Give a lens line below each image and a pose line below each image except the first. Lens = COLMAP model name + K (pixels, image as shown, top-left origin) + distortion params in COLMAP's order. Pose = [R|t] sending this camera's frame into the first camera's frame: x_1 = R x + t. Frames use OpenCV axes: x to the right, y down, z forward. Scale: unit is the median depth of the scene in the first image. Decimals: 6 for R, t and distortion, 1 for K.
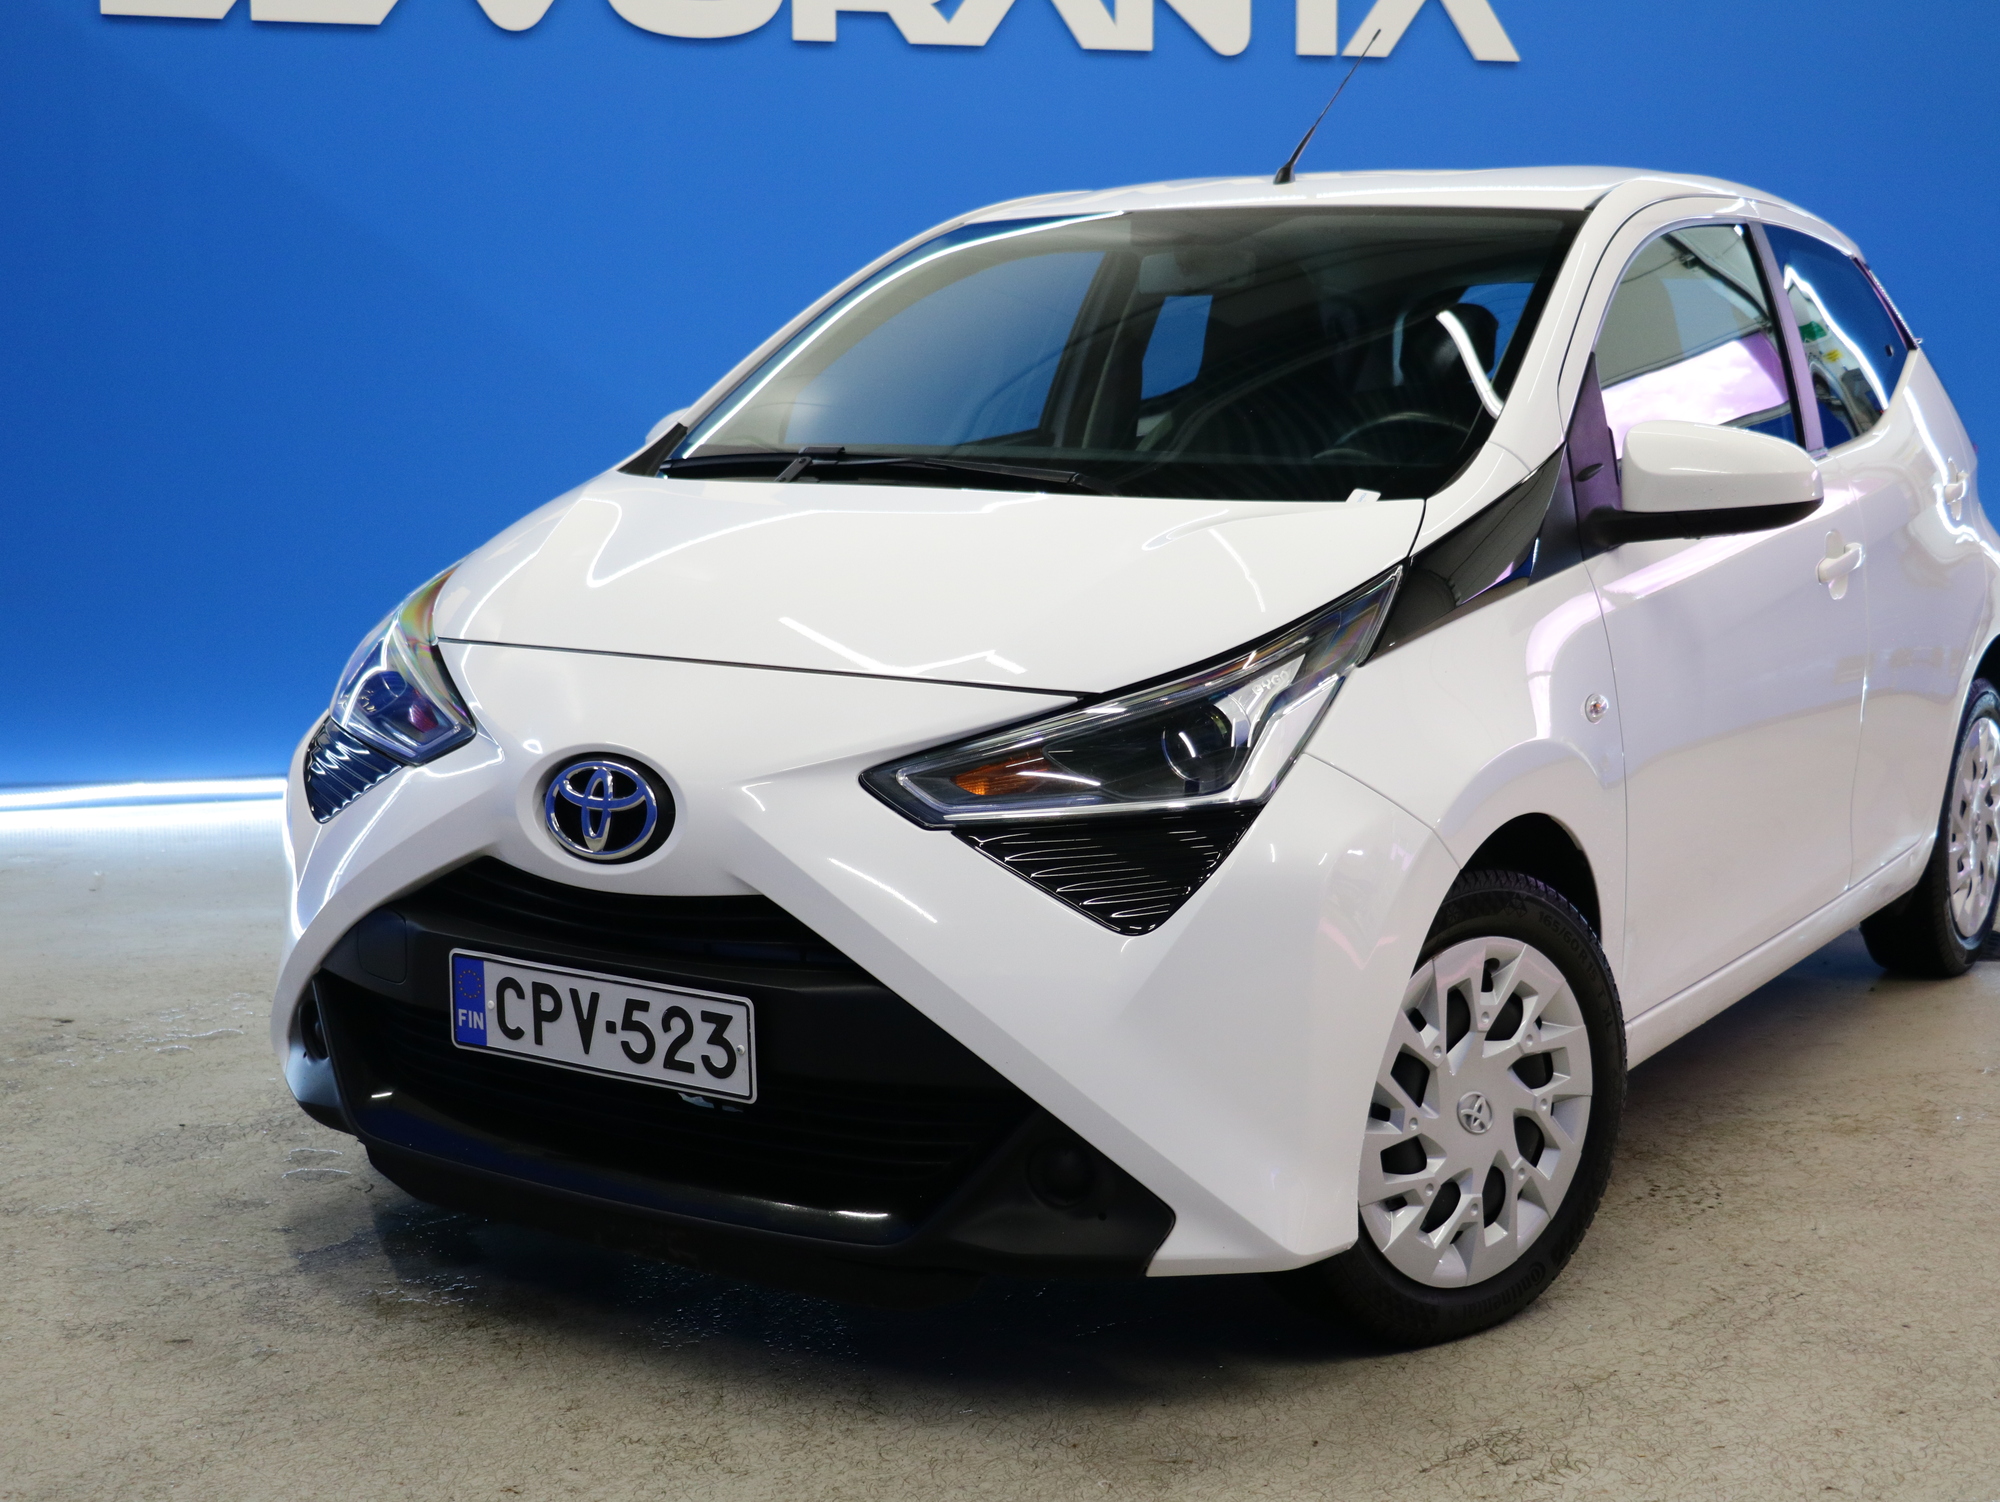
lens RADIAL K [[2607.2, 0, 1000.0], [0, 2607.2, 751.0], [0, 0, 1]] dist [-0.002003, 0.032302]
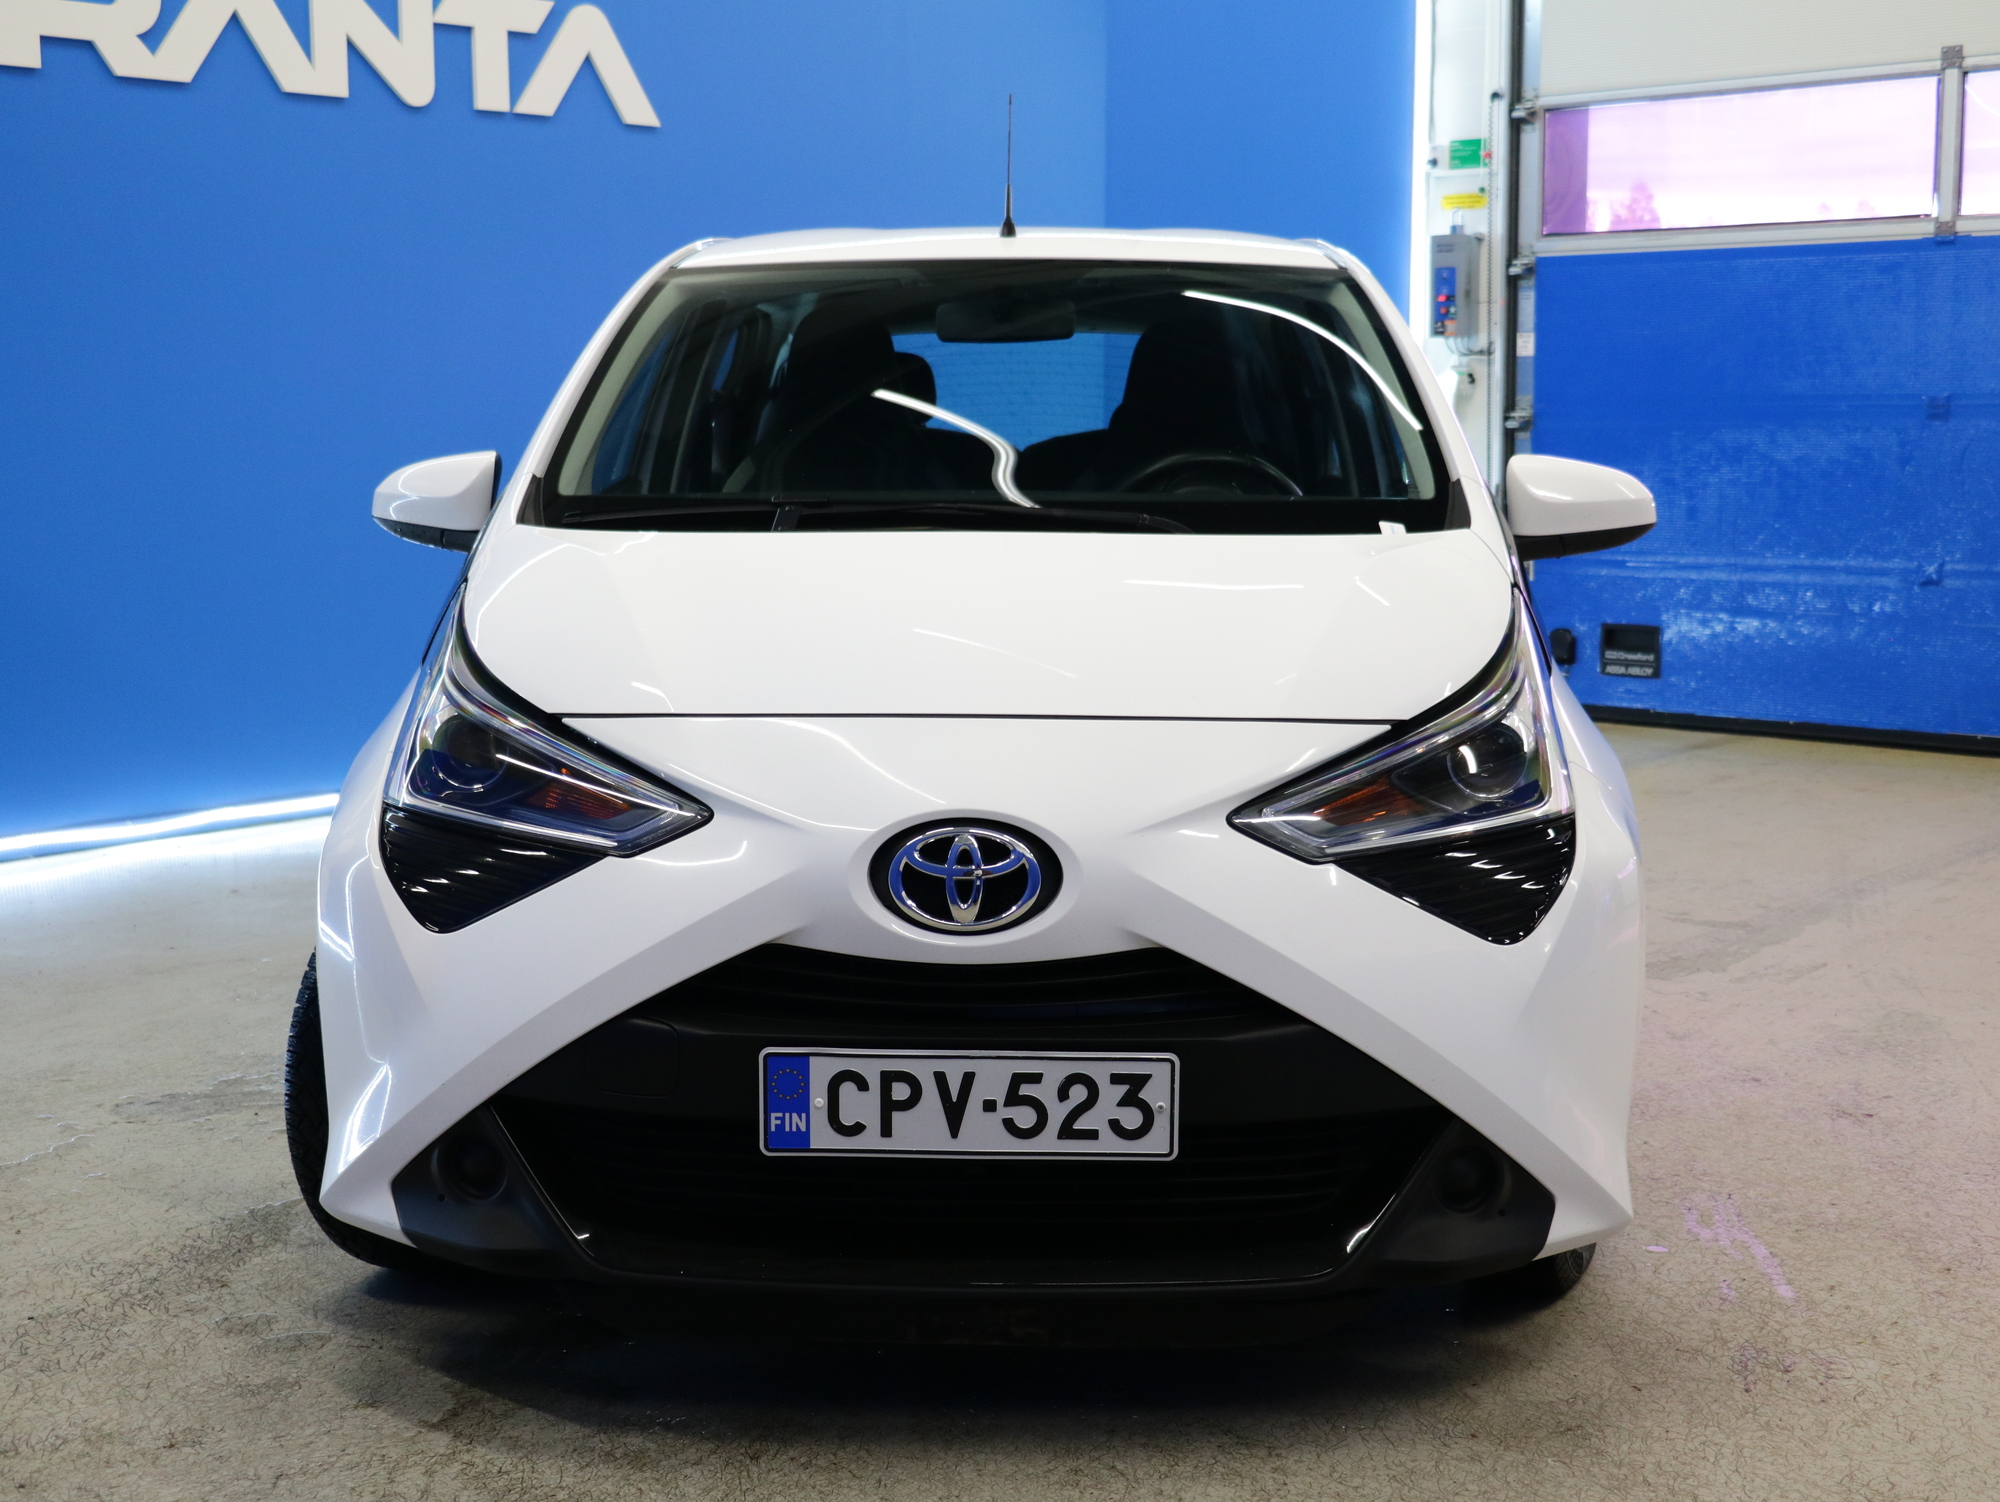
lens RADIAL K [[2463.9, 0, 1000.0], [0, 2463.9, 751.0], [0, 0, 1]] dist [-0.019728, 0.018793]
pose [[0.871235, -0.071645, 0.485609, -0.572471], [0.077187, 0.996979, 0.008608, -0.030197], [-0.484759, 0.029983, 0.874134, 0.211401]]
